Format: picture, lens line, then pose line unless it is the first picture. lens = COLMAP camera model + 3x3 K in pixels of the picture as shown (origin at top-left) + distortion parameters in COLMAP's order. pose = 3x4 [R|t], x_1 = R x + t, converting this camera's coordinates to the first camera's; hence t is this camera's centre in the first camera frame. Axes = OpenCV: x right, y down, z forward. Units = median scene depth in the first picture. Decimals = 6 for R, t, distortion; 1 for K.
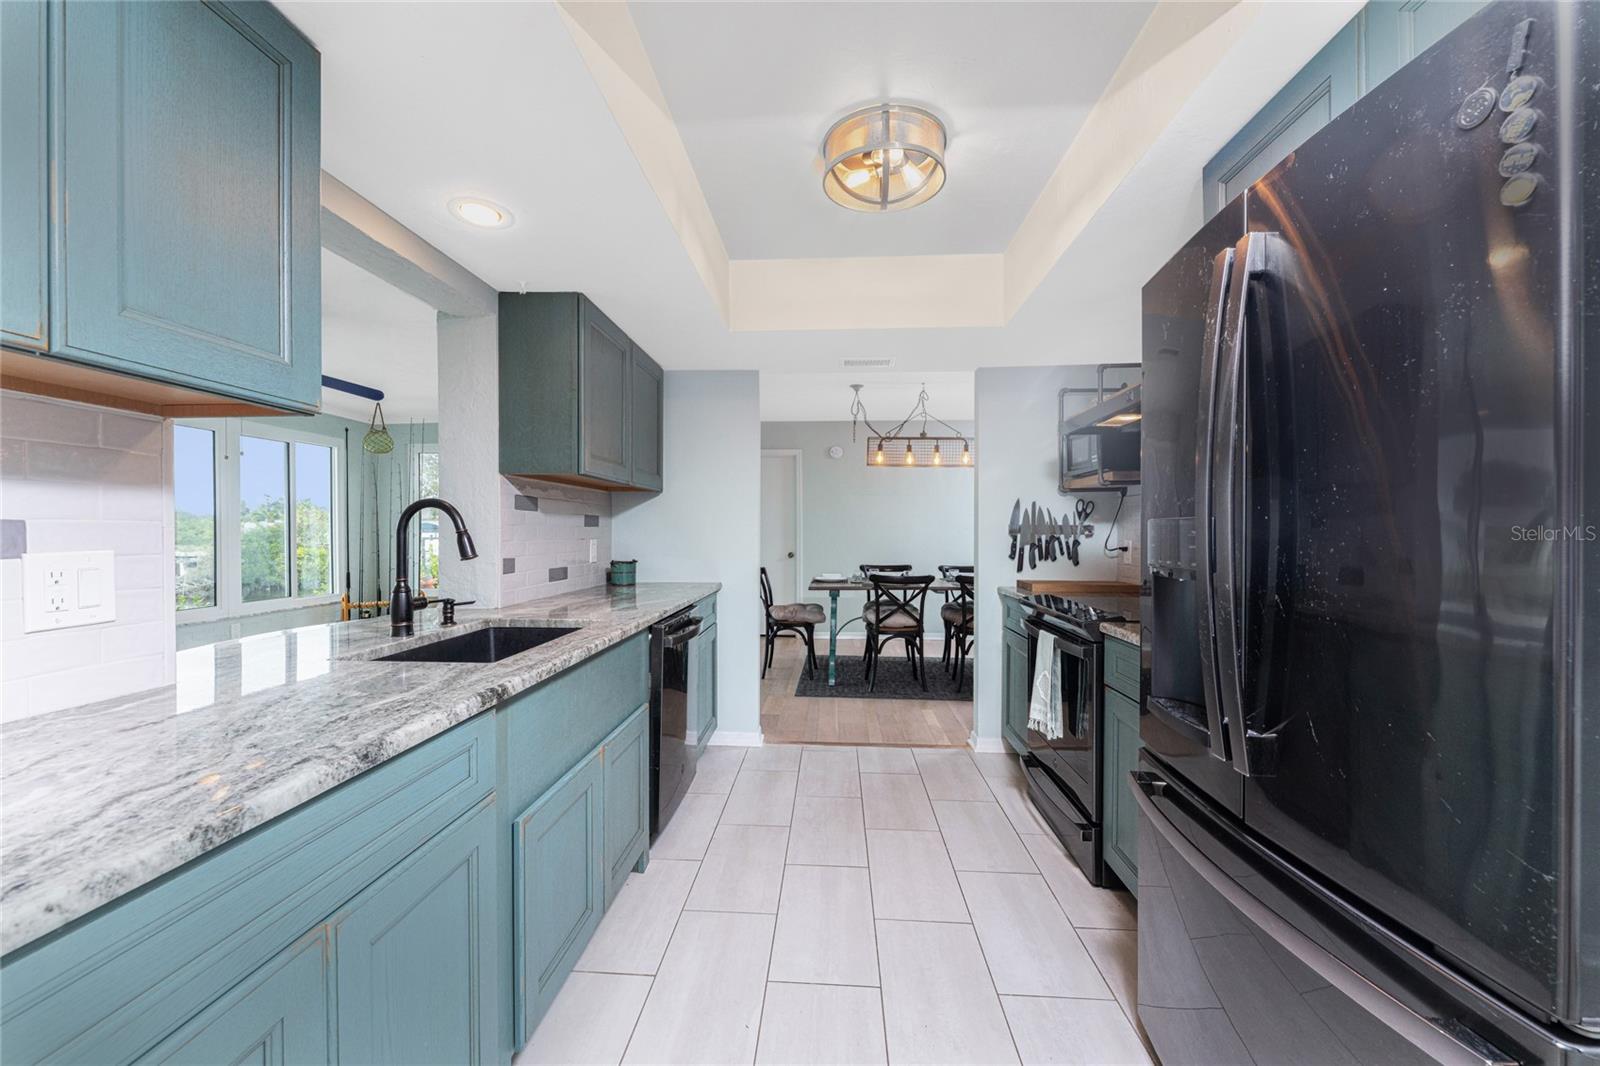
lens RADIAL K [[641.9, 0, 799.9], [0, 641.9, 535.8], [0, 0, 1]] dist [0.002258, -0.001362]
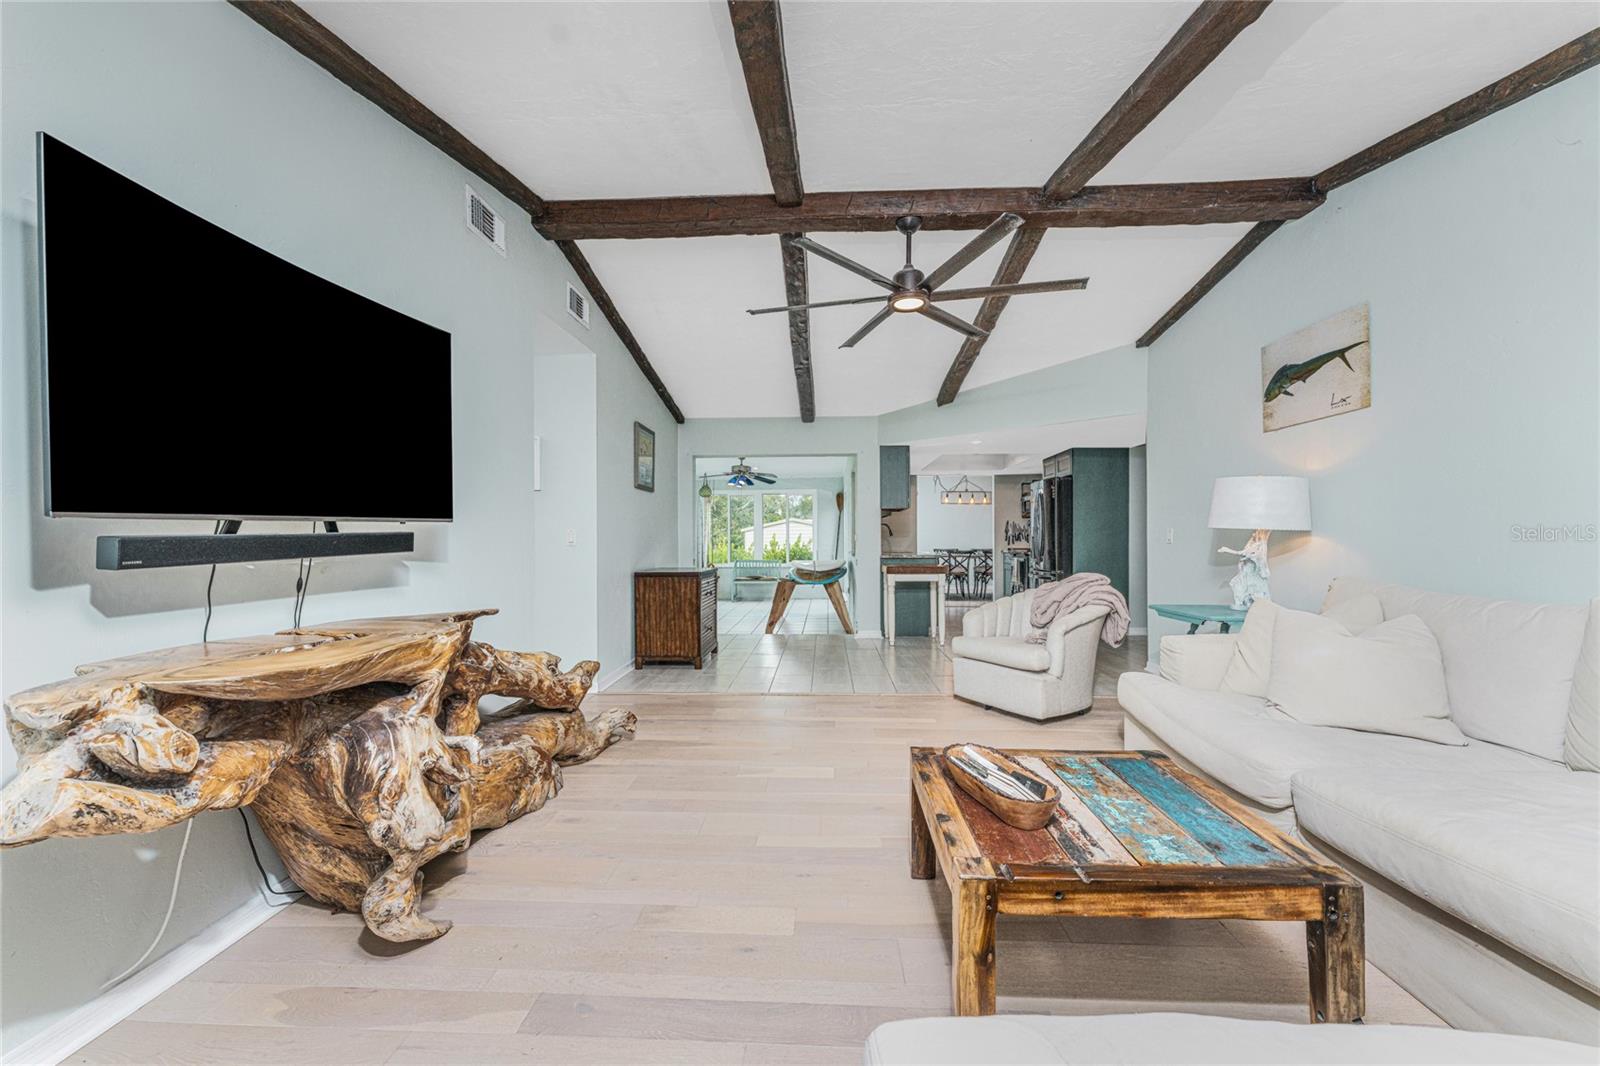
lens RADIAL K [[641.9, 0, 795.4], [0, 641.9, 540.5], [0, 0, 1]] dist [0.002258, -0.001362]
pose [[0.999977, -0.006703, 0.000491, -0.419288], [0.006708, 0.999902, -0.012280, 0.044346], [-0.000409, 0.012283, 0.999924, -1.282248]]
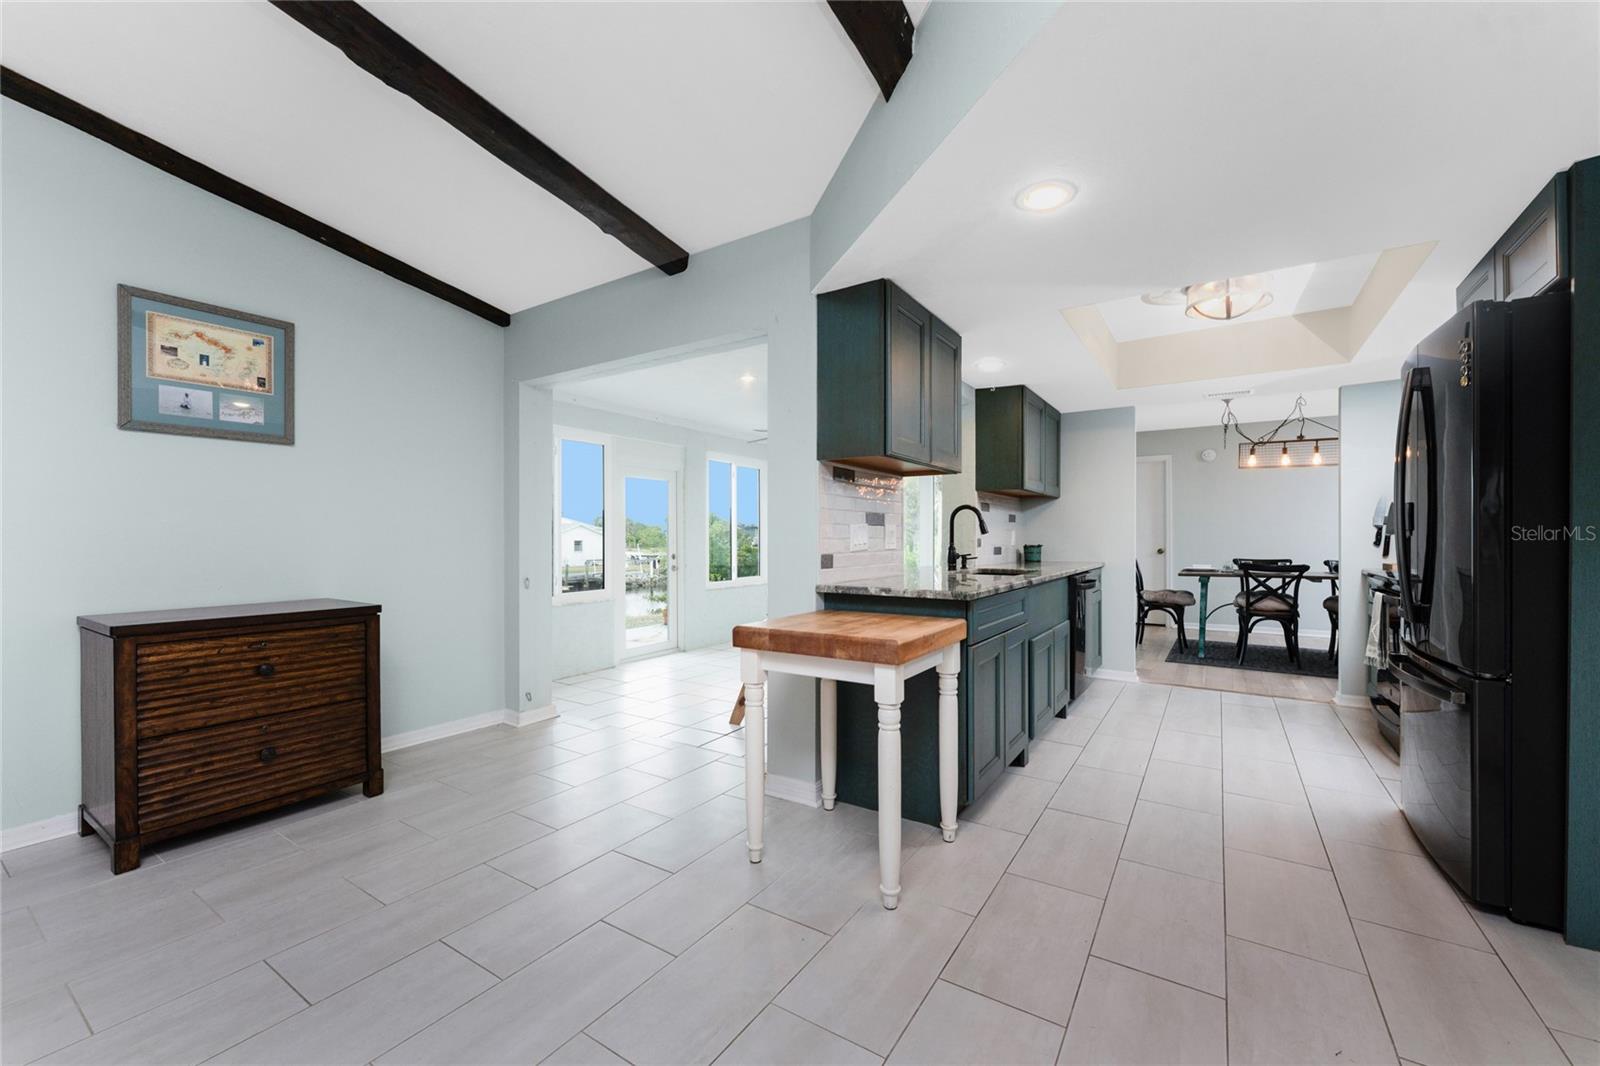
lens RADIAL K [[641.9, 0, 805.7], [0, 641.9, 533.7], [0, 0, 1]] dist [0.002258, -0.001362]
pose [[0.869761, -0.001684, -0.493471, 0.000548], [-0.003538, 0.999947, -0.009647, 0.019372], [0.493461, 0.010136, 0.869709, -0.366144]]
